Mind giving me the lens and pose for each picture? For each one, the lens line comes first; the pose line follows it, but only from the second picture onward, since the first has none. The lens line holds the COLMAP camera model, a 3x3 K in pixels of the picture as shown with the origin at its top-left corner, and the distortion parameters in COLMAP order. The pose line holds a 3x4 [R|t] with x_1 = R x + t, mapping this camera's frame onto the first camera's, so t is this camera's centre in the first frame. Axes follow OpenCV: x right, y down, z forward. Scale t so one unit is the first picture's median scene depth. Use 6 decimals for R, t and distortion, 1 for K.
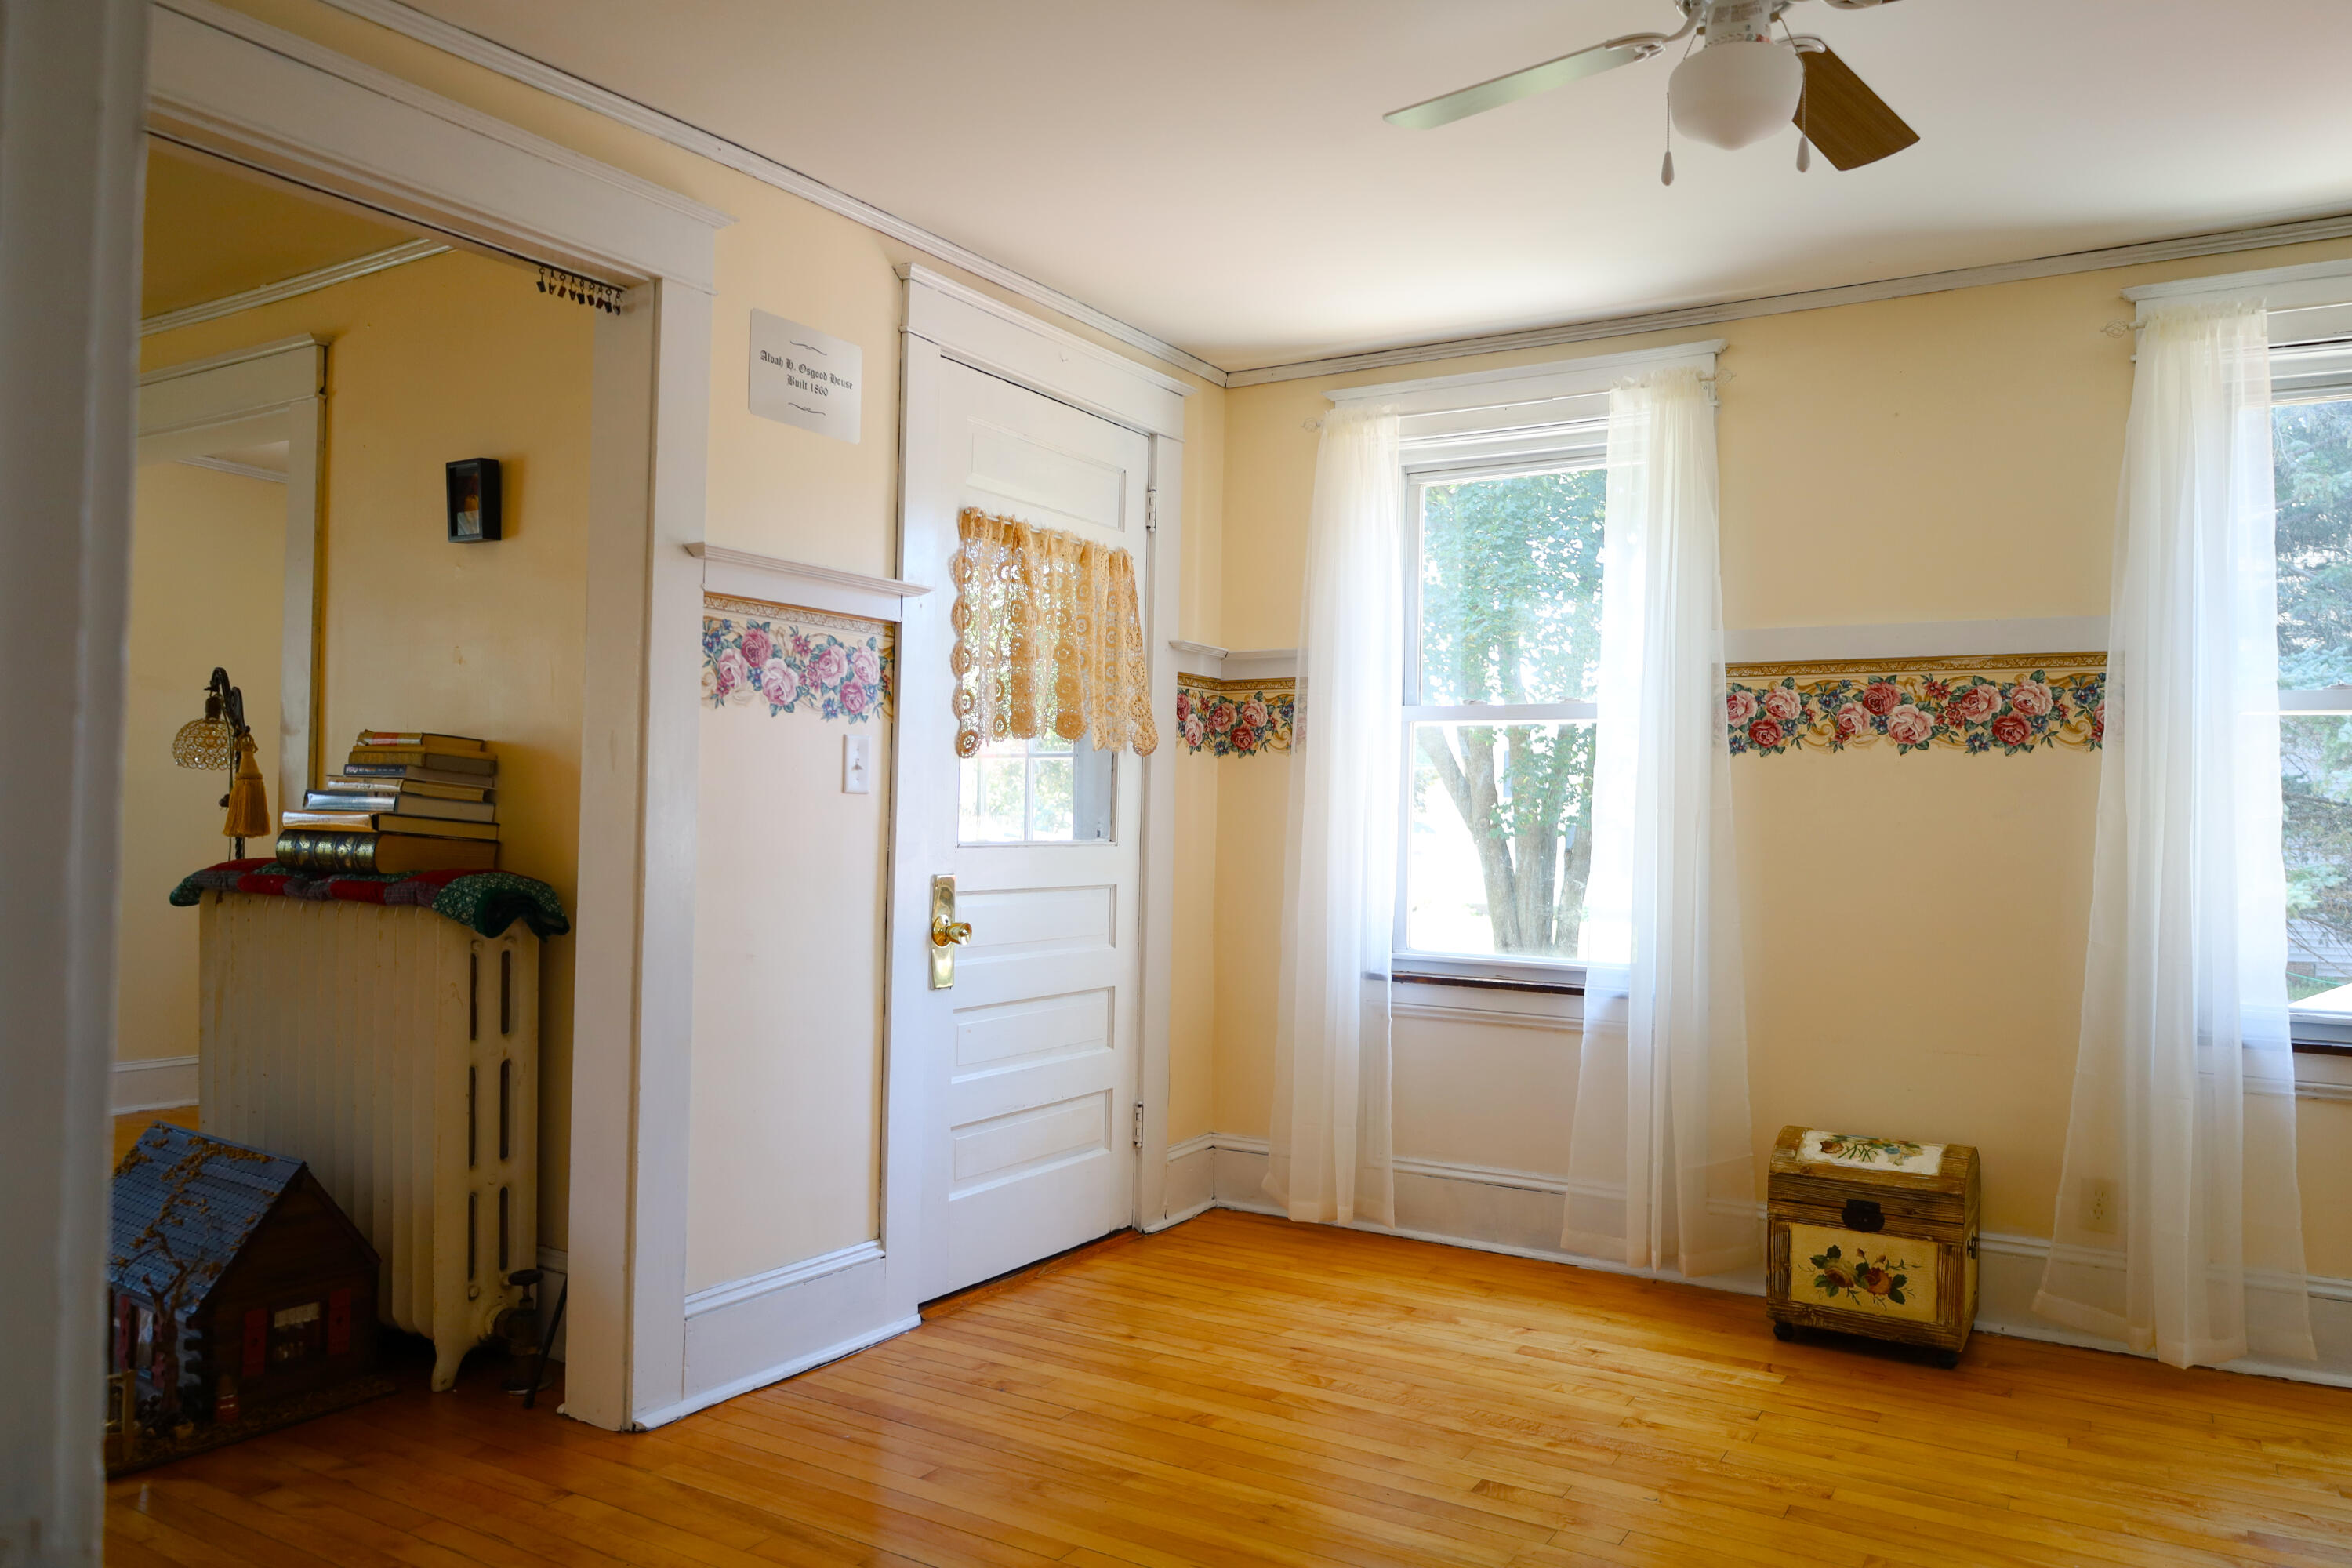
lens RADIAL K [[1596.5, 0, 1189.8], [0, 1596.5, 783.0], [0, 0, 1]] dist [-0.016689, 0.002258]
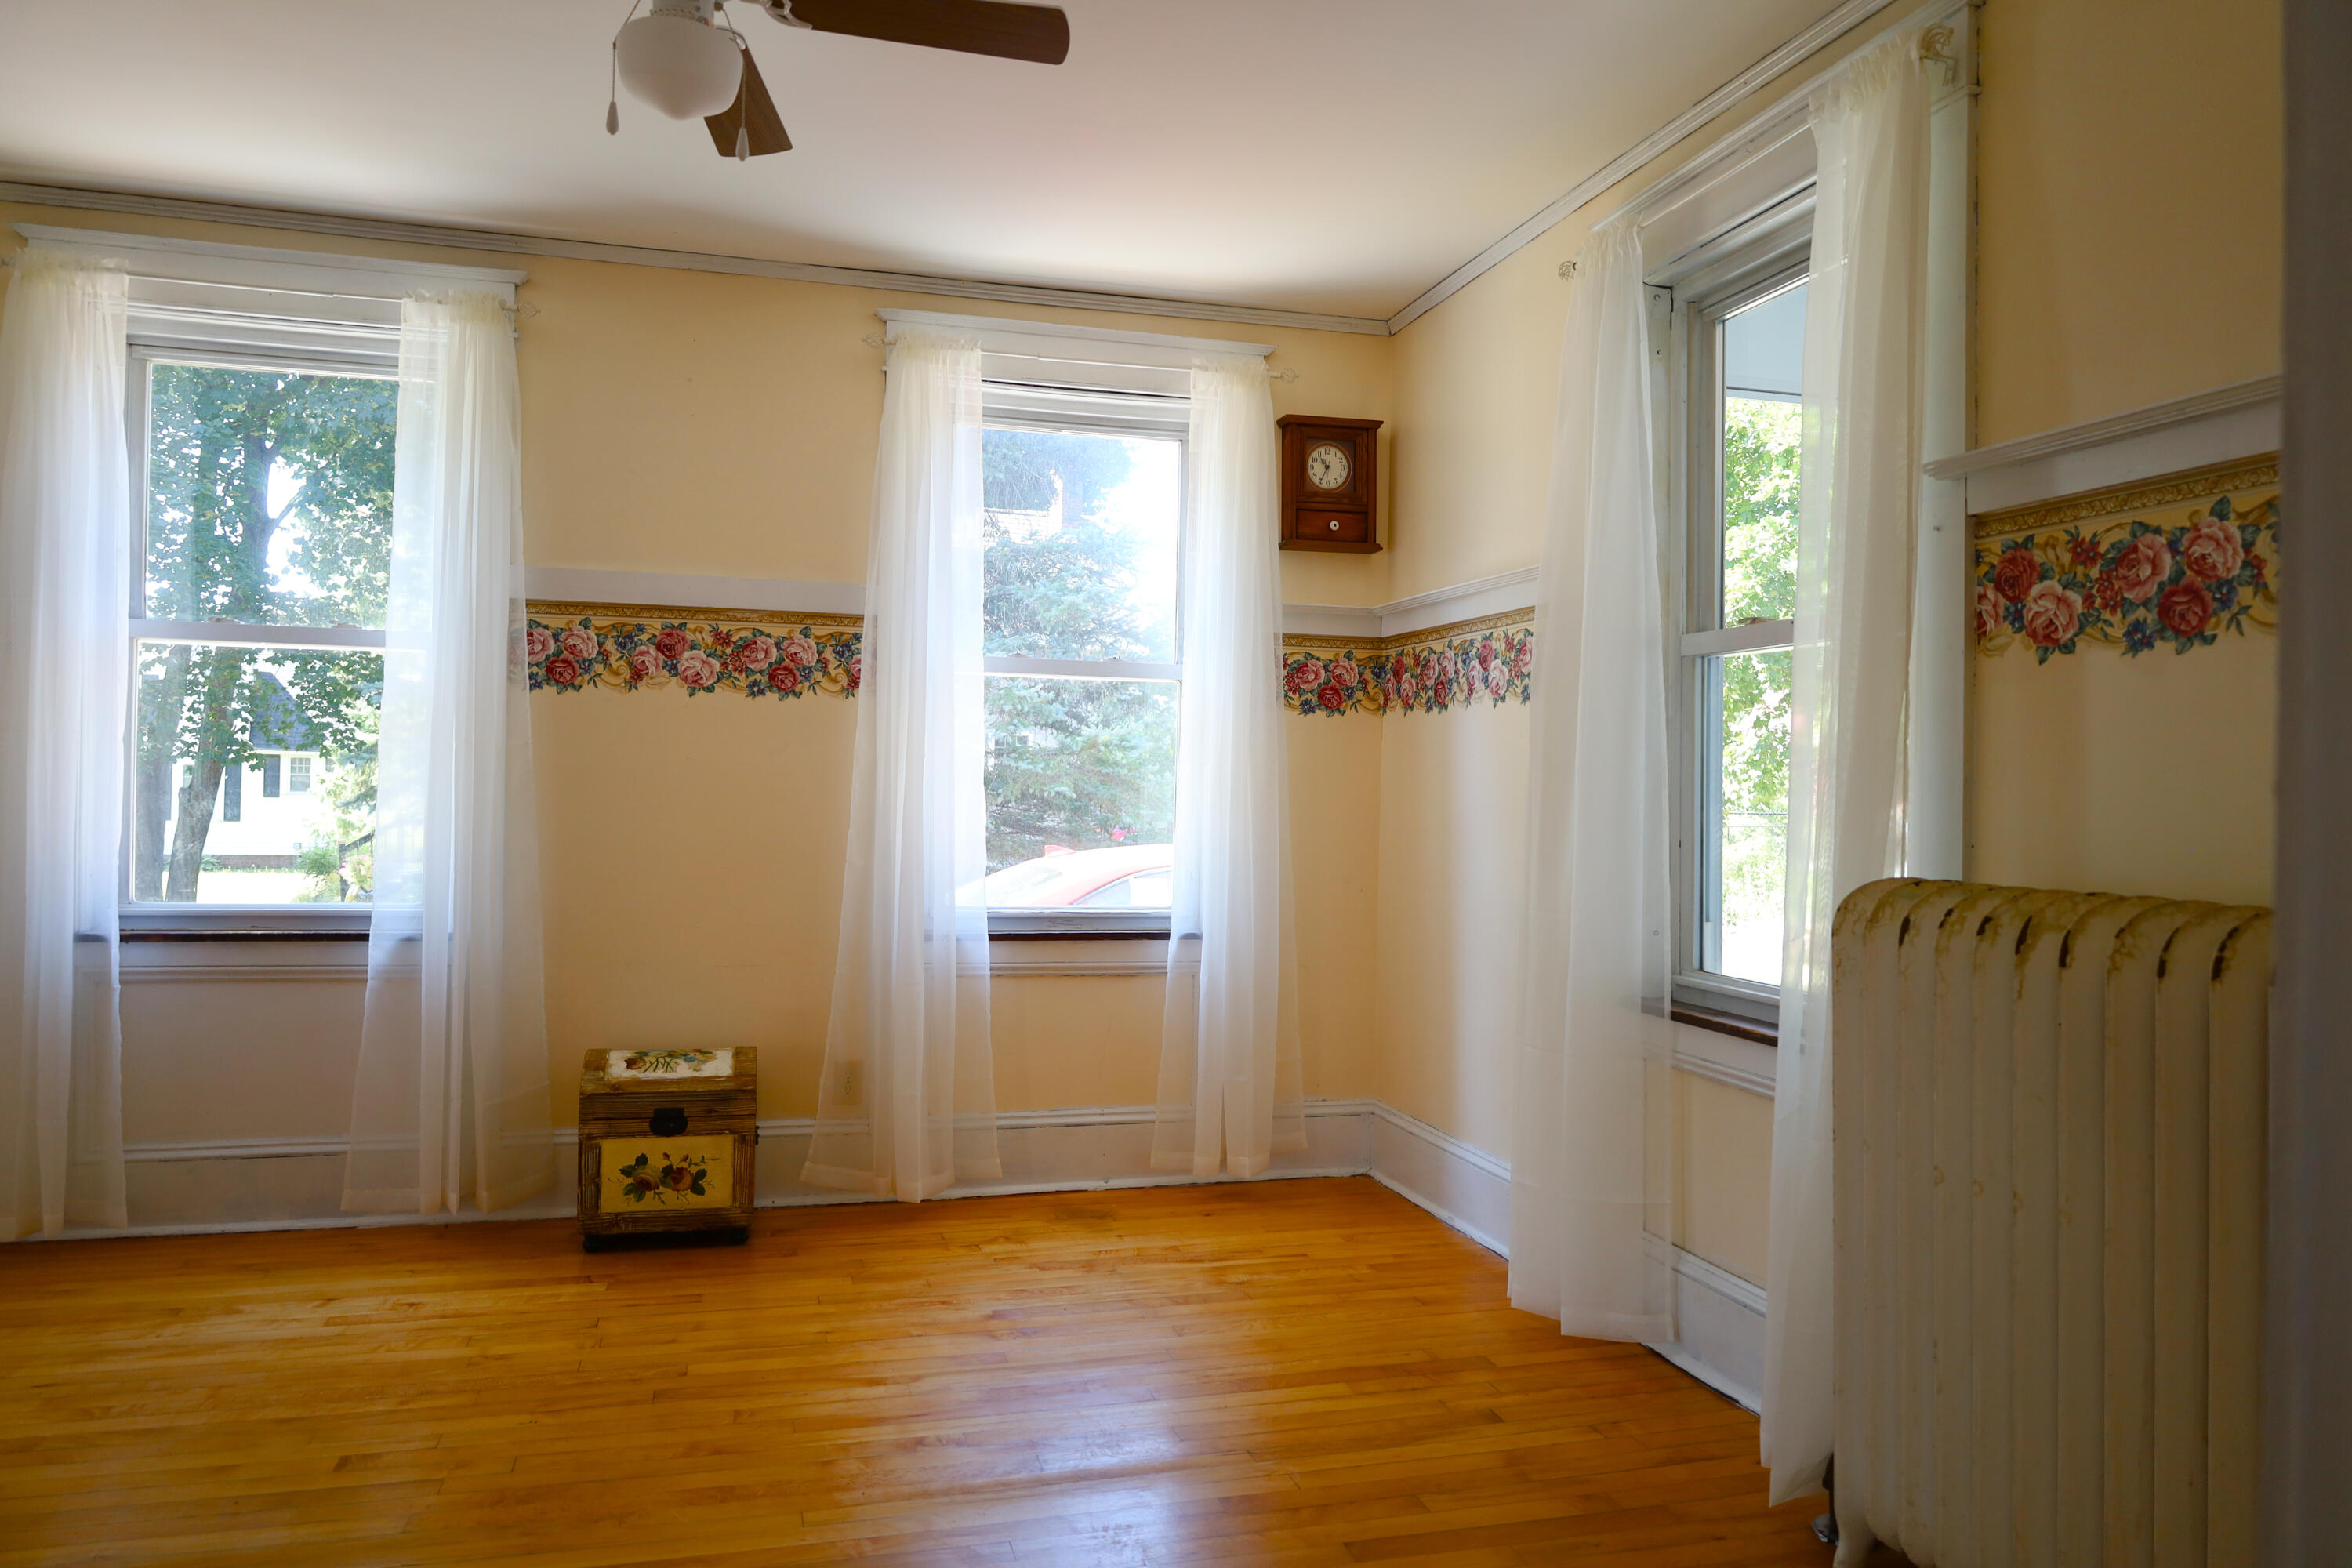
lens RADIAL K [[1596.5, 0, 1182.9], [0, 1596.5, 786.5], [0, 0, 1]] dist [-0.016689, 0.002258]
pose [[0.685562, -0.007216, 0.727978, -0.122567], [-0.023213, 0.999226, 0.031765, 0.001302], [-0.727644, -0.038676, 0.684864, 0.010794]]
